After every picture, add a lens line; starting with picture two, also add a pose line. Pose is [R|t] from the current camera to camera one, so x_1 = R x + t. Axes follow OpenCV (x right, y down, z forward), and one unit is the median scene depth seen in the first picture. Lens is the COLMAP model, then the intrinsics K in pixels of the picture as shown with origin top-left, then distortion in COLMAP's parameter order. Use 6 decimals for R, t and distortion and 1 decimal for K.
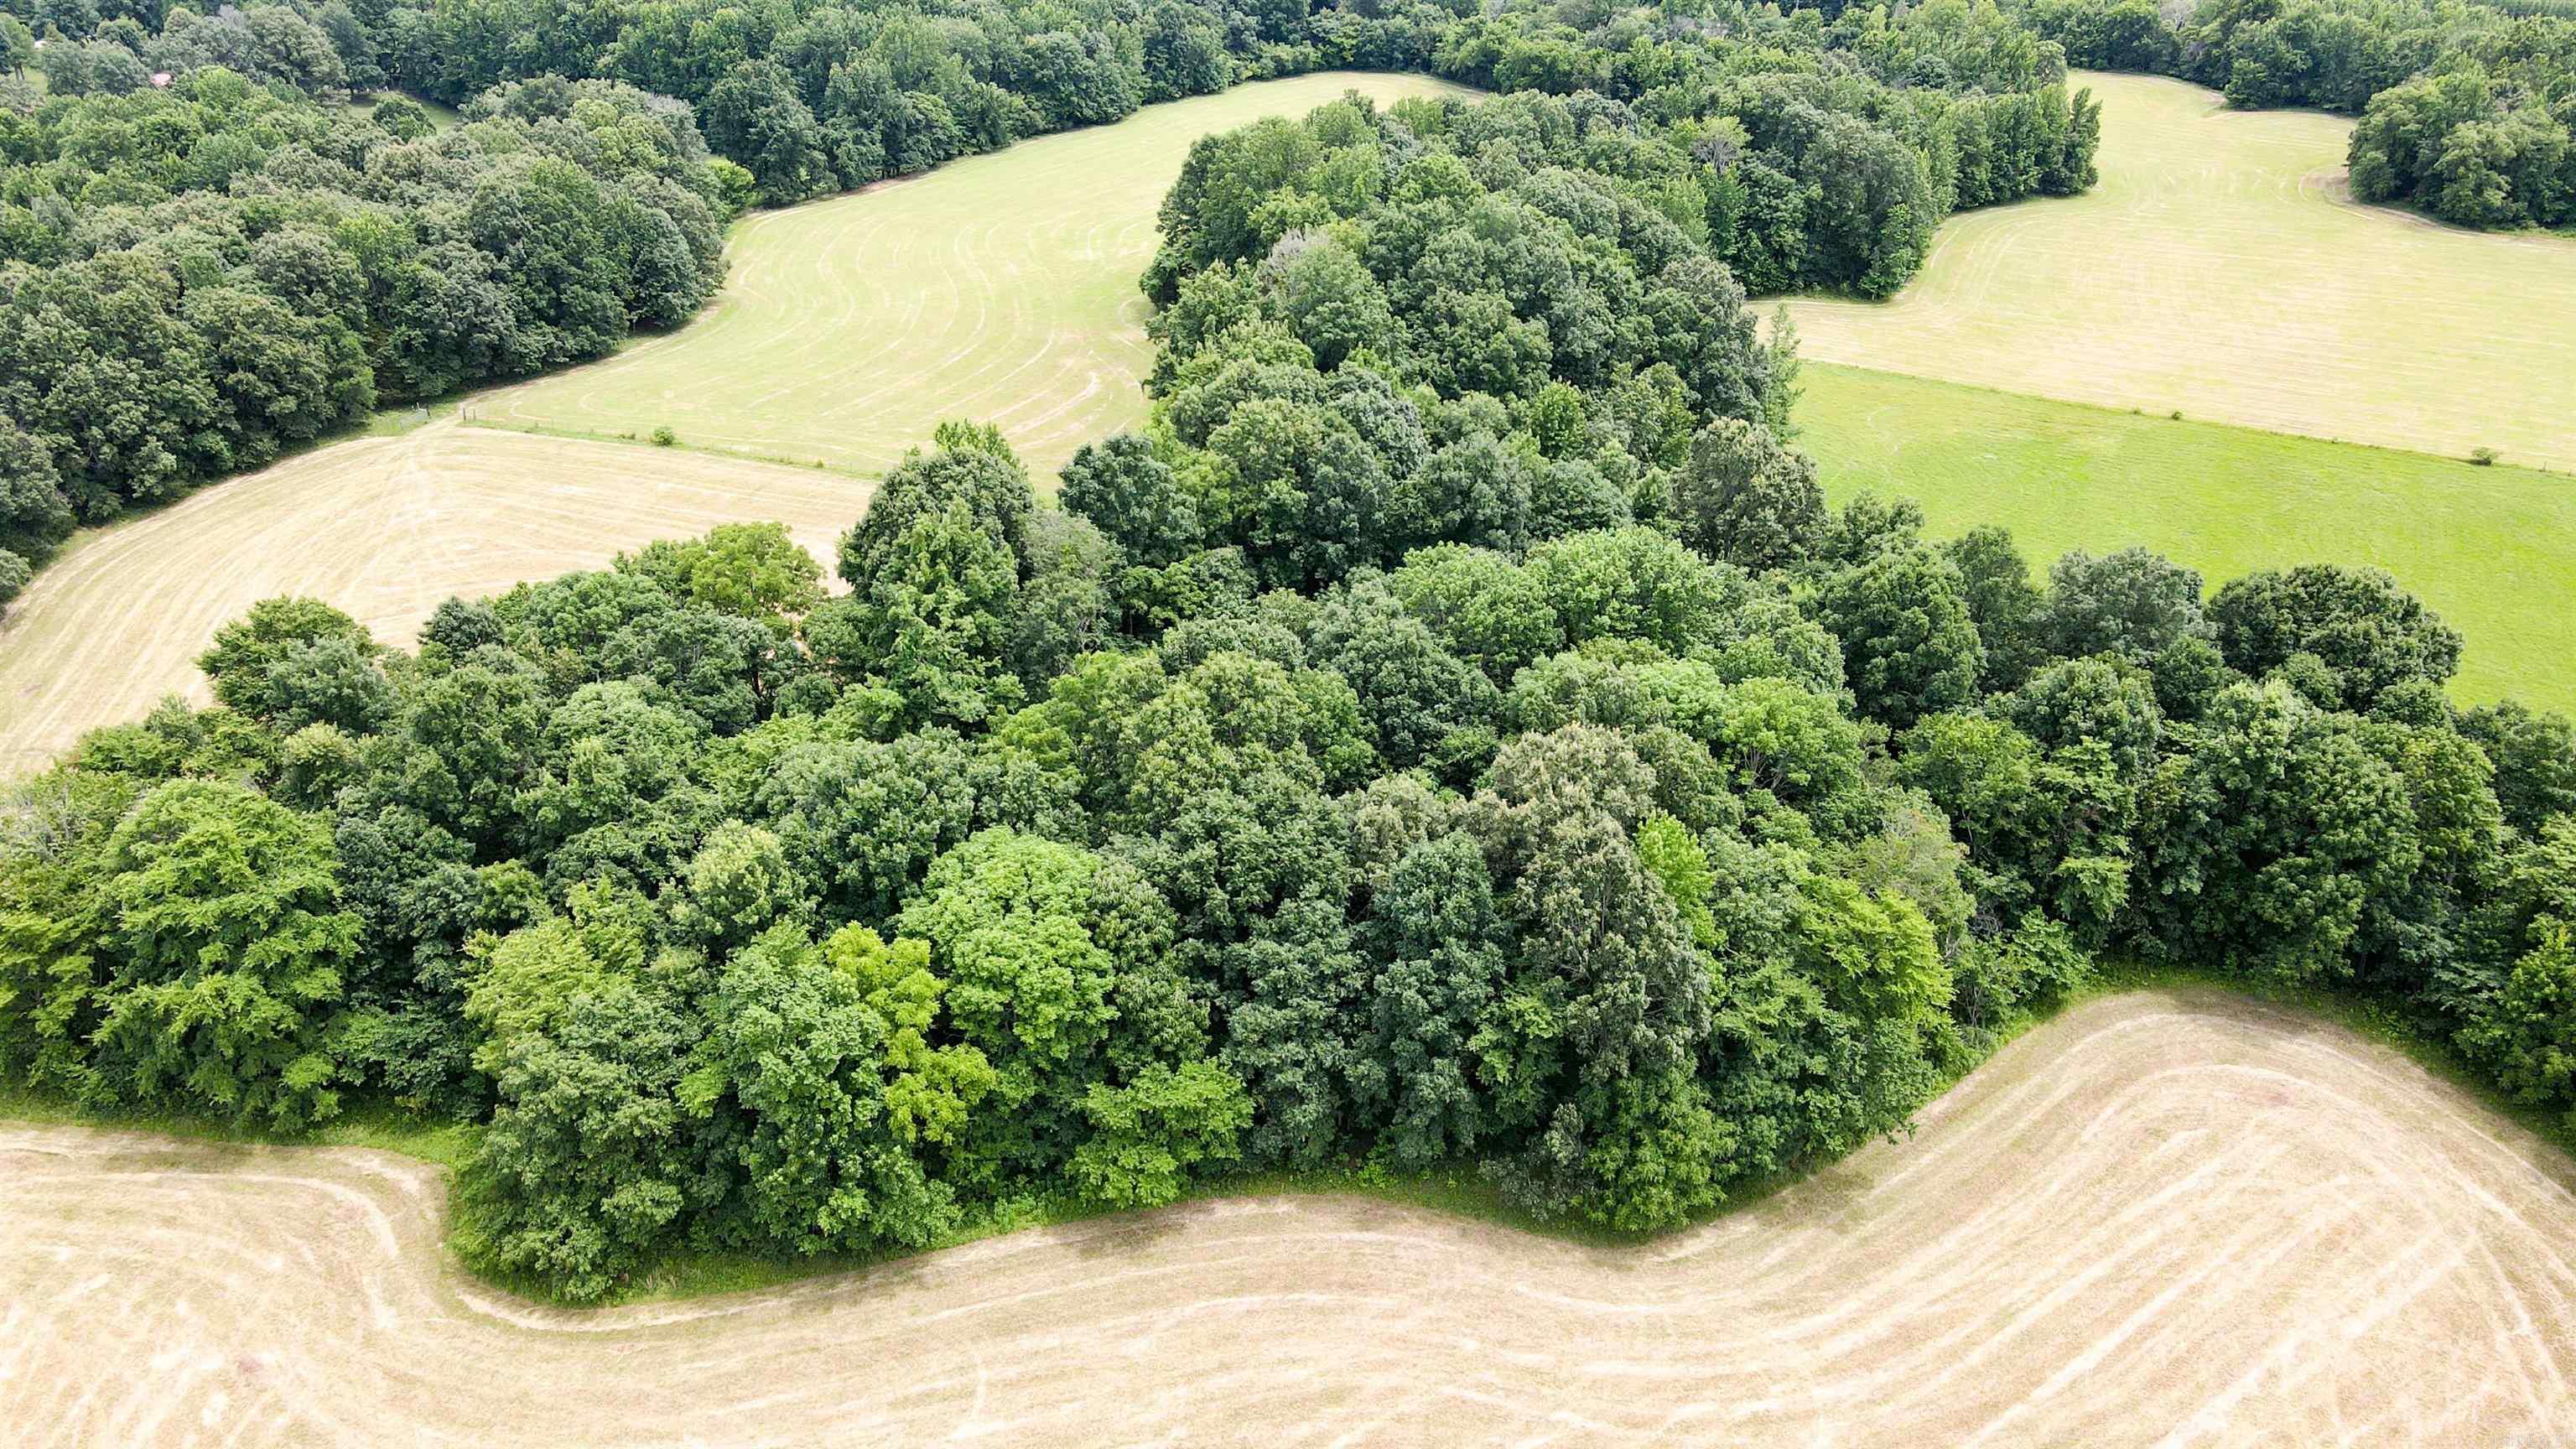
lens RADIAL K [[1898.5, 0, 1270.5], [0, 1898.5, 713.9], [0, 0, 1]] dist [-0.001126, 0.031636]
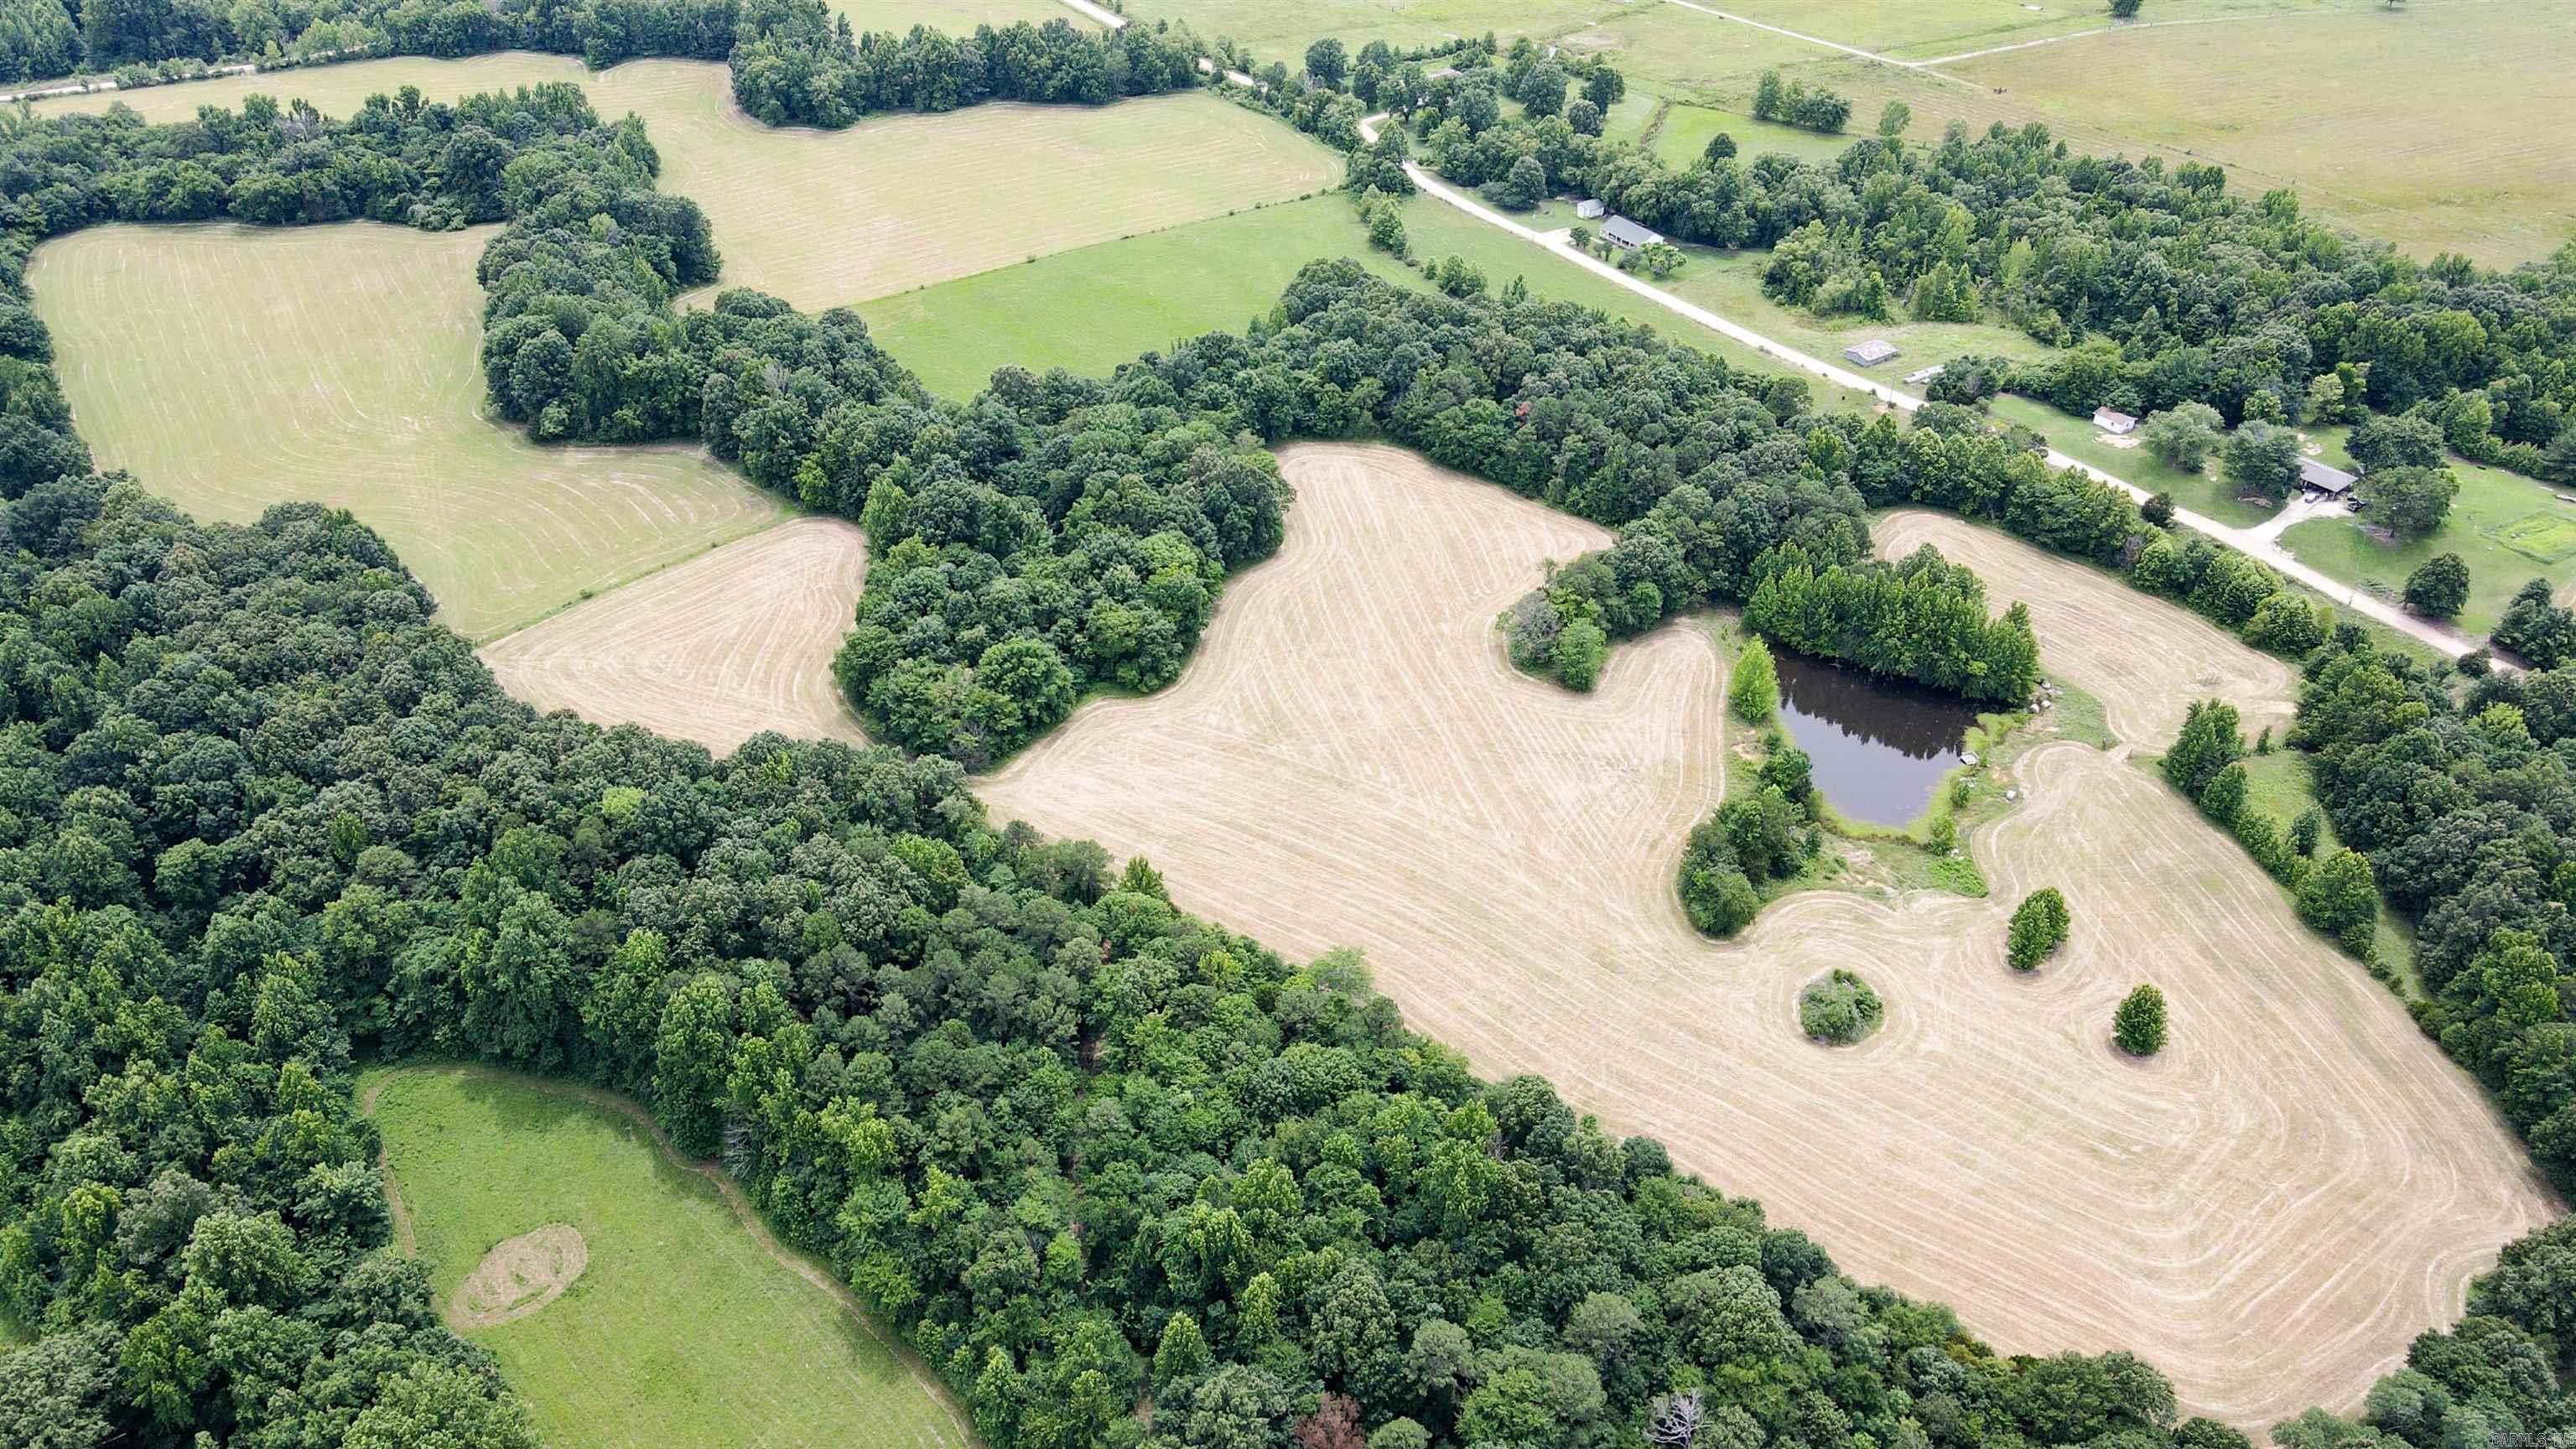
lens RADIAL K [[1898.5, 0, 1283.9], [0, 1898.5, 723.8], [0, 0, 1]] dist [-0.001126, 0.031636]
pose [[0.460327, -0.531057, 0.711391, -1.828736], [0.417930, 0.836624, 0.354110, -0.538139], [-0.783220, 0.134305, 0.607066, -0.910498]]
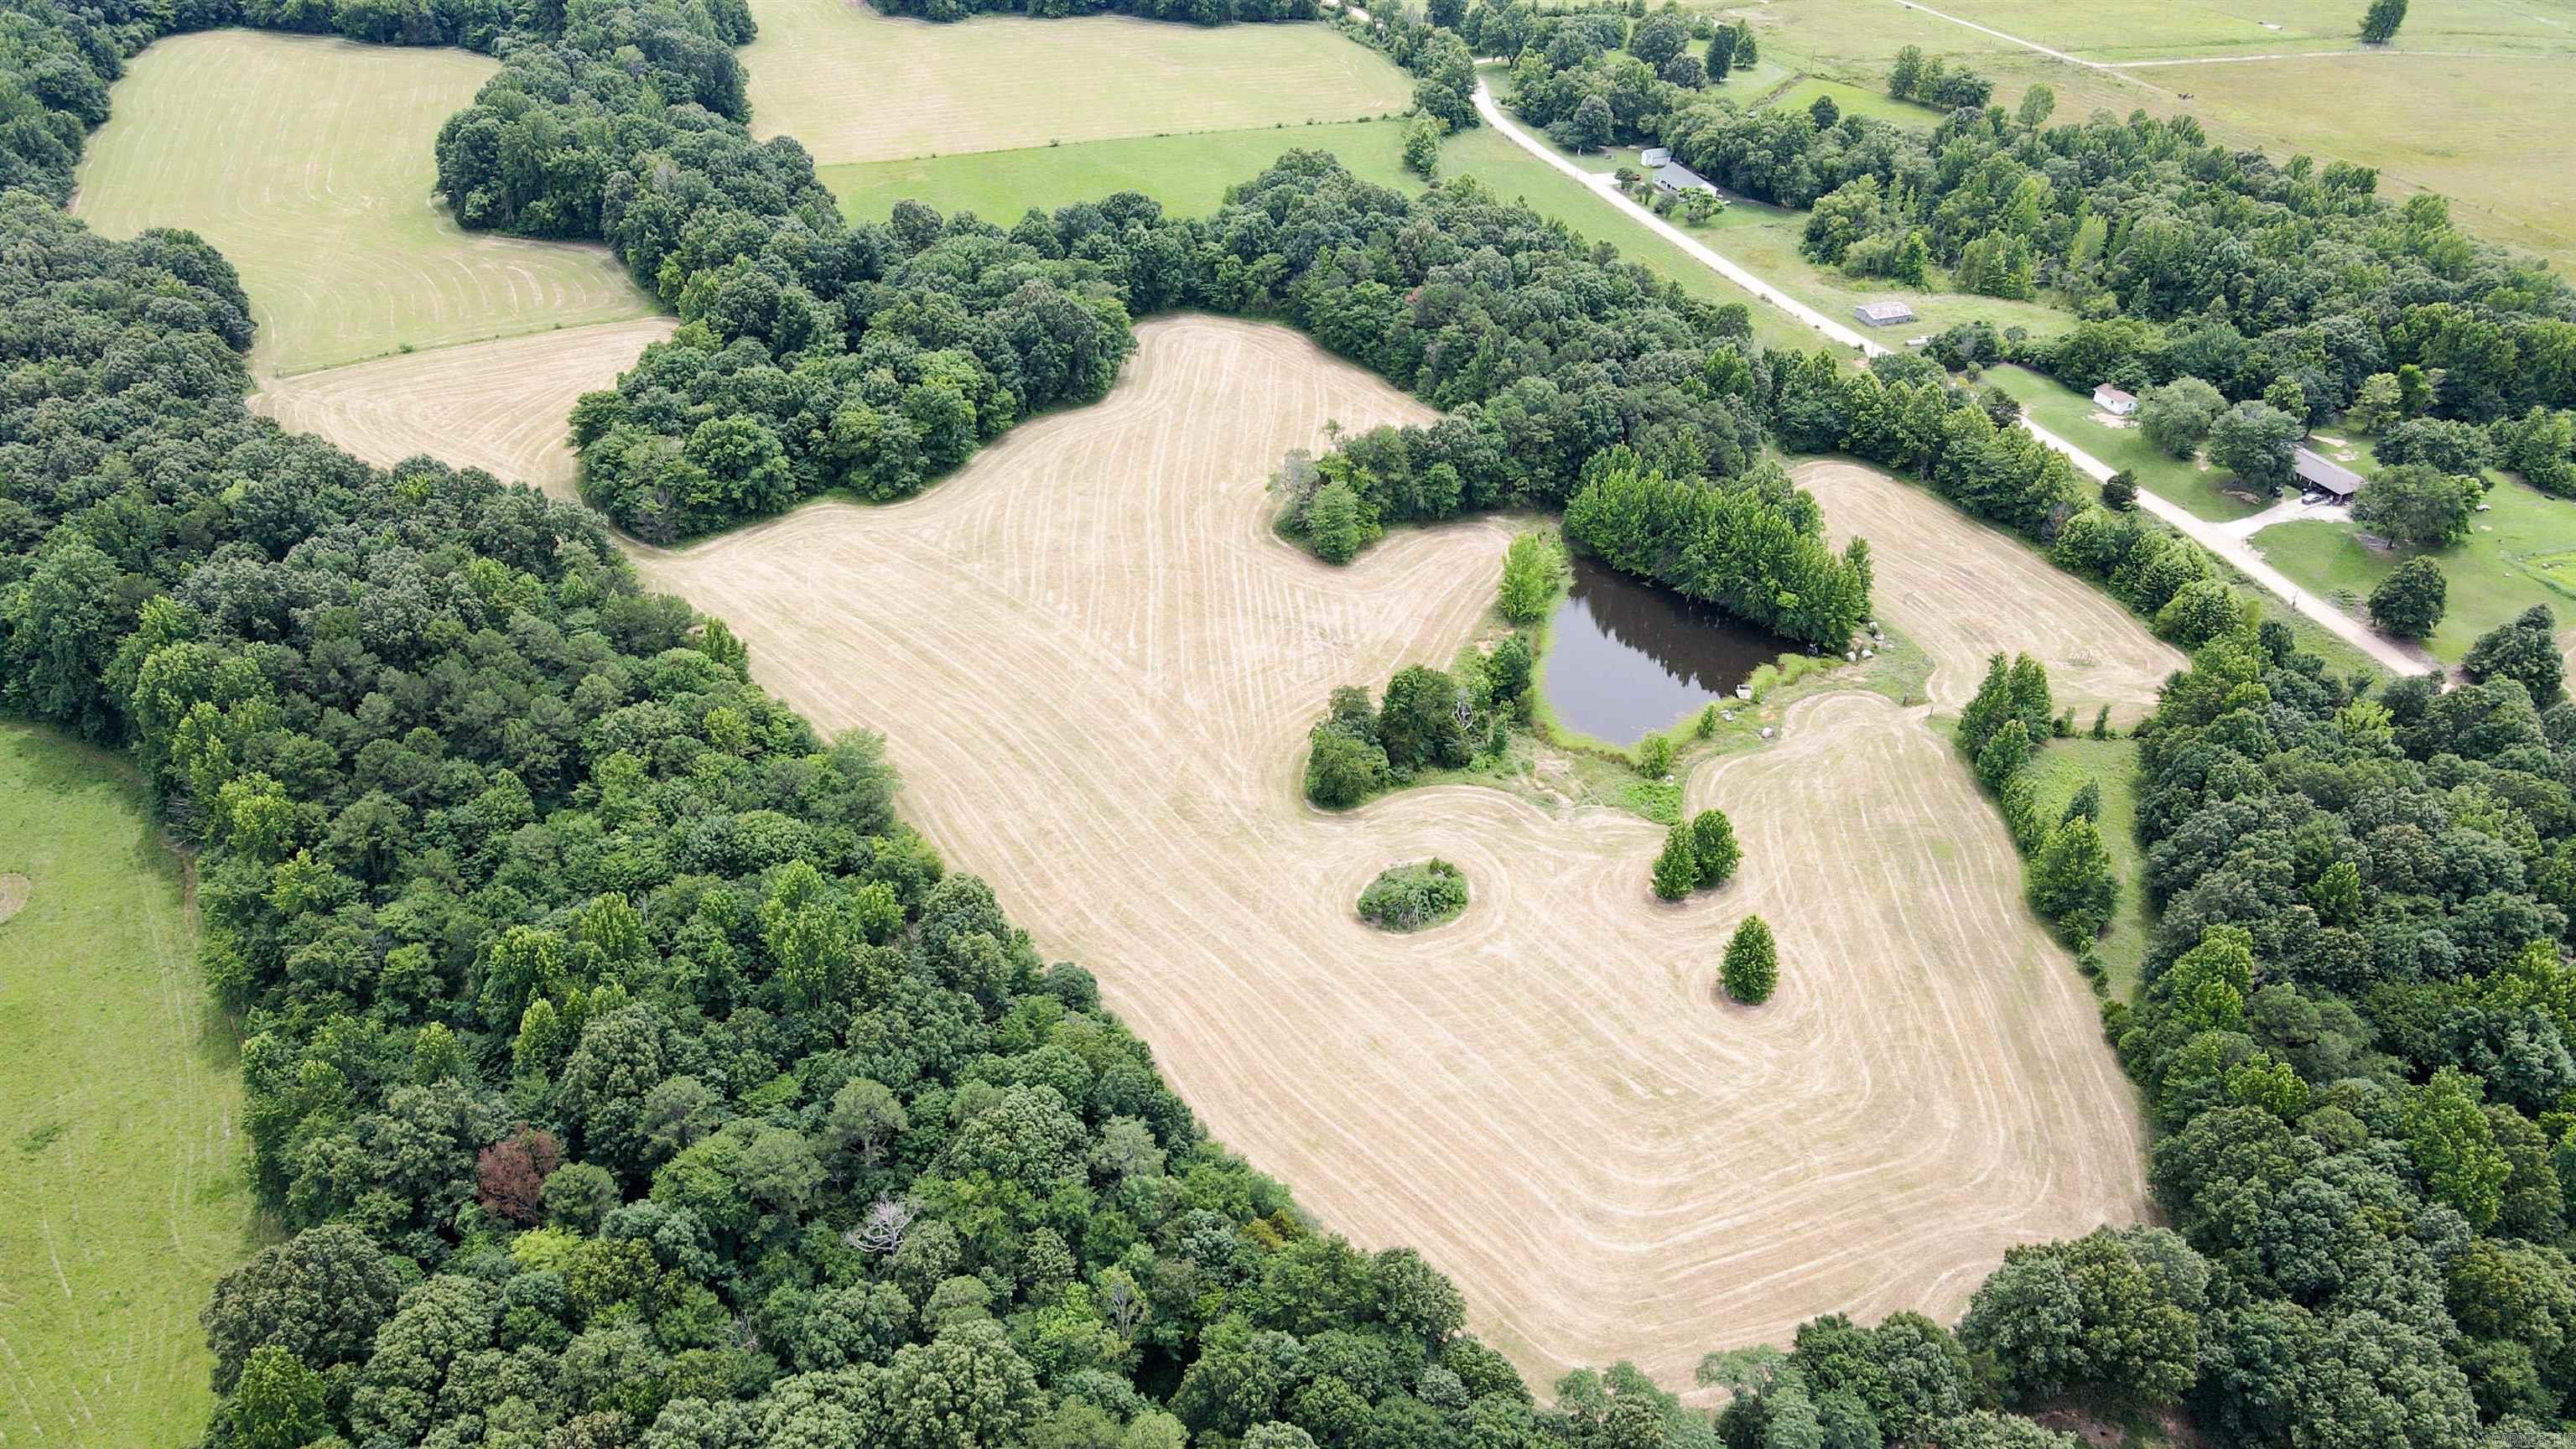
lens RADIAL K [[1898.5, 0, 1276.9], [0, 1898.5, 720.4], [0, 0, 1]] dist [-0.001126, 0.031636]
pose [[0.650188, -0.422402, 0.631531, -1.430249], [0.336999, 0.905305, 0.258562, -0.006683], [-0.680945, 0.044712, 0.730968, -1.273185]]
